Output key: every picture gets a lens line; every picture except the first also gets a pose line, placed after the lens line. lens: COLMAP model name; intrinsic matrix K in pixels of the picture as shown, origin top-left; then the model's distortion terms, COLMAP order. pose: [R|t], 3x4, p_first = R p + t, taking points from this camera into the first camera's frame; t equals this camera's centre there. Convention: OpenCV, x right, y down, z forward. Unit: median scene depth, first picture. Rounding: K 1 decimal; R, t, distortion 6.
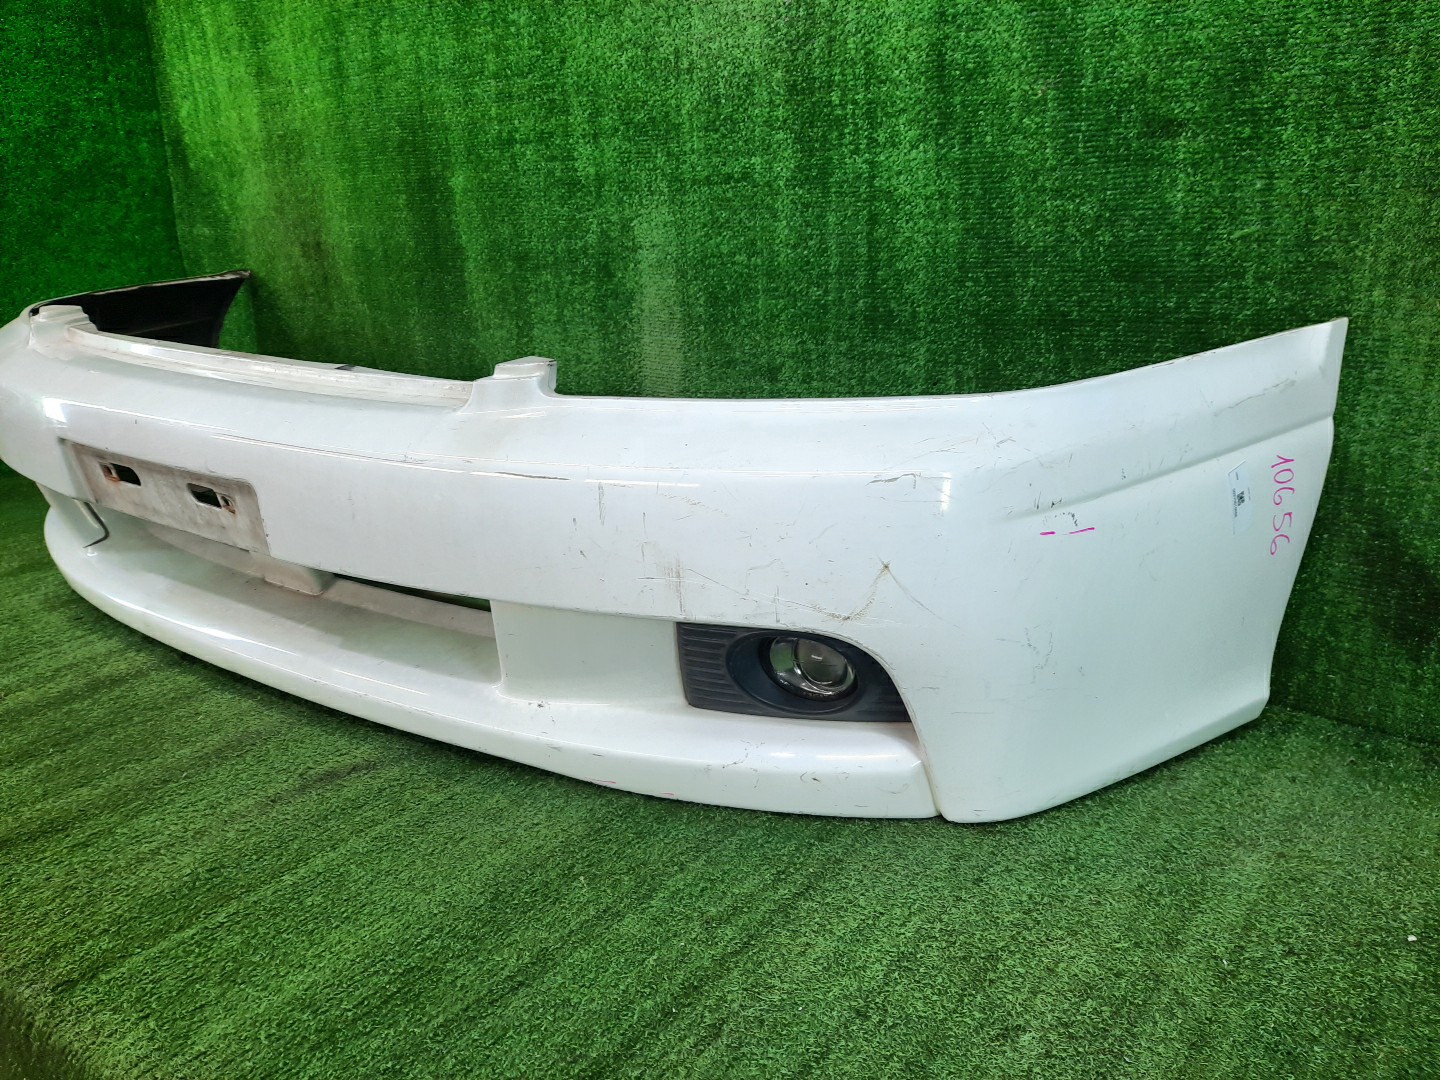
lens RADIAL K [[1052.9, 0, 720.0], [0, 1052.9, 540.0], [0, 0, 1]] dist [0.029523, -0.002106]
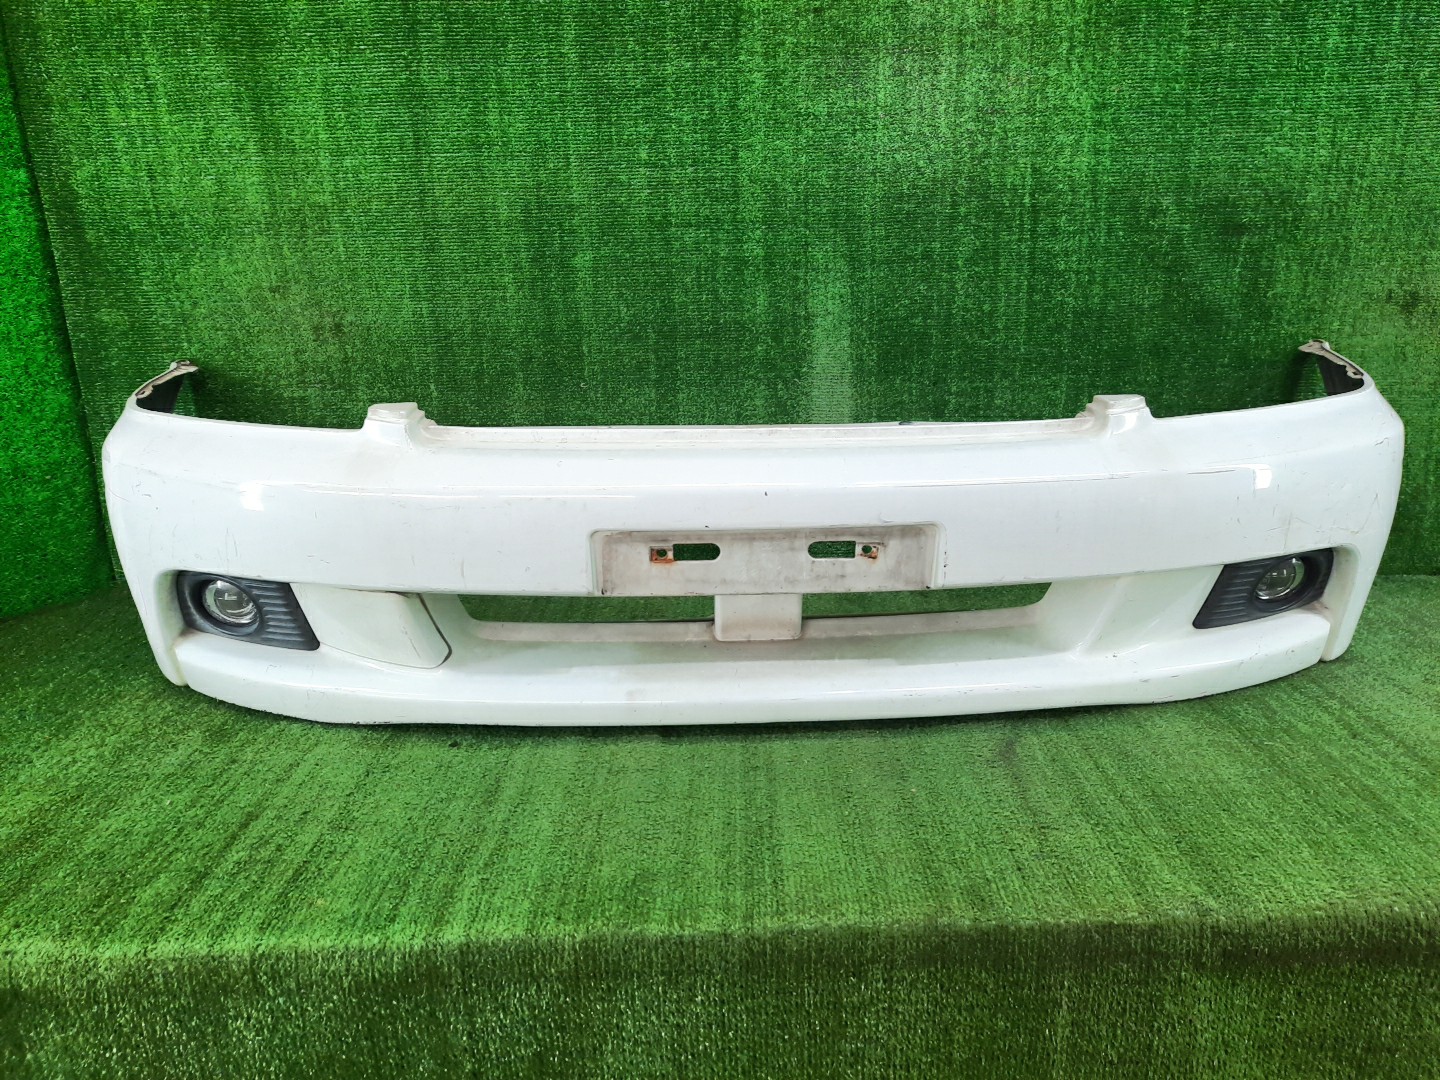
lens RADIAL K [[1052.9, 0, 720.0], [0, 1052.9, 540.0], [0, 0, 1]] dist [0.029523, -0.002106]
pose [[0.799622, -0.158535, 0.579199, -1.307637], [0.188212, 0.982087, 0.008972, -0.090830], [-0.570246, 0.101838, 0.815137, 0.185737]]
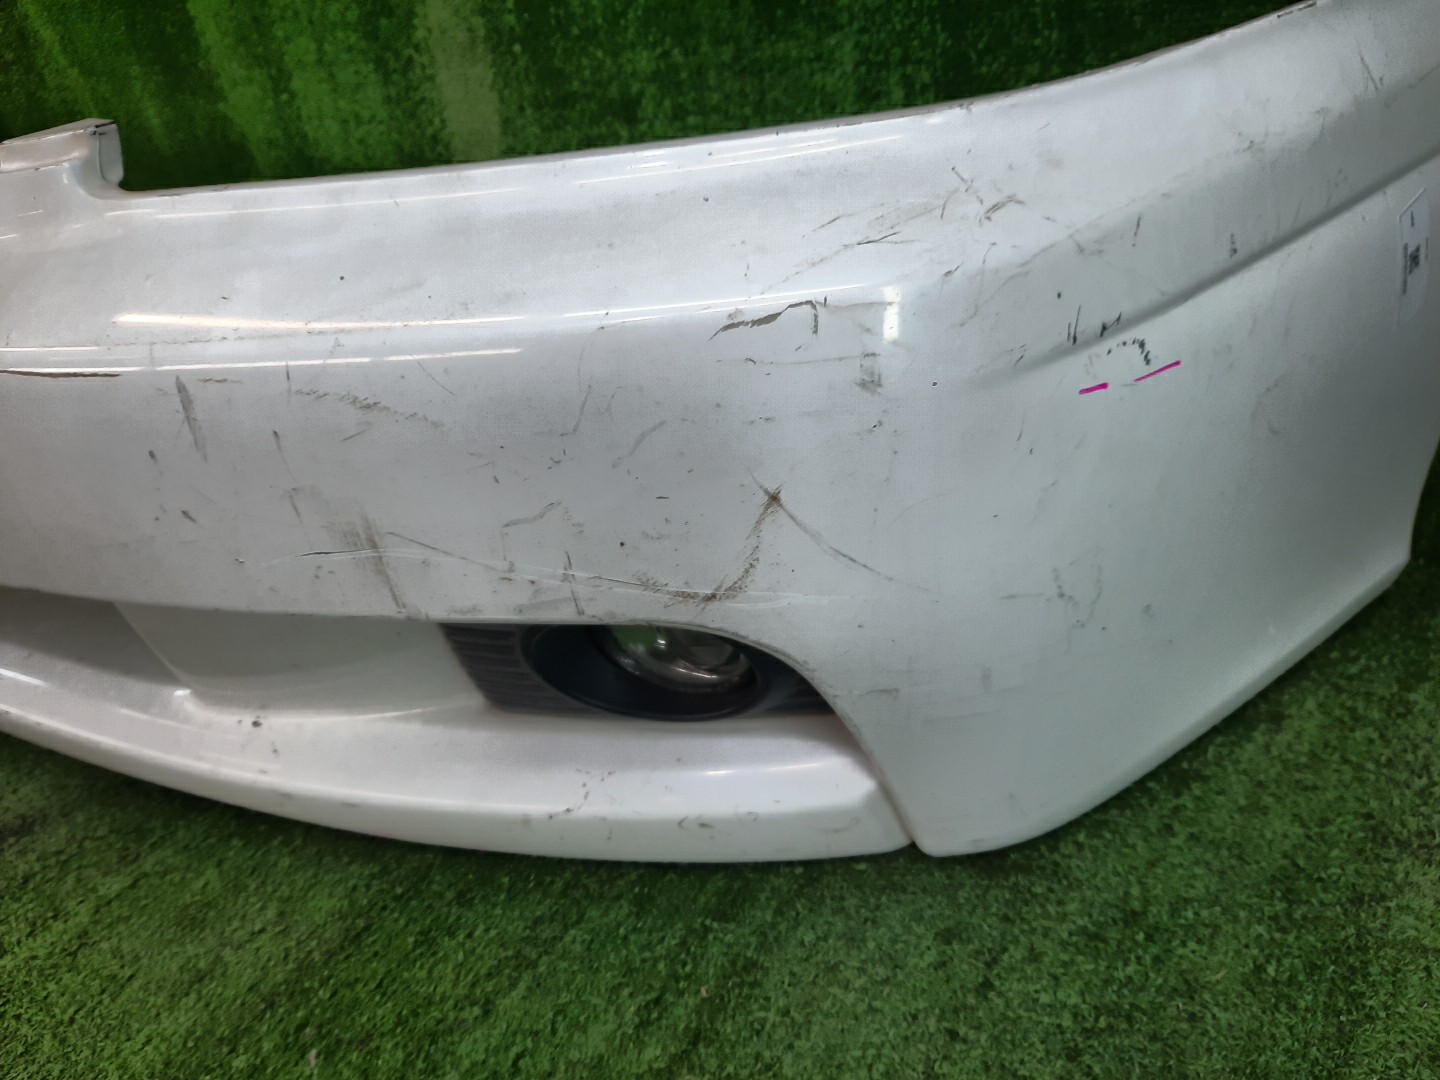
lens RADIAL K [[1060.2, 0, 720.0], [0, 1060.2, 540.0], [0, 0, 1]] dist [-0.001296, -0.002527]
pose [[0.994236, -0.106752, 0.009975, 0.101150], [0.101916, 0.969874, 0.221263, -0.054061], [-0.033295, -0.218971, 0.975163, 0.415667]]
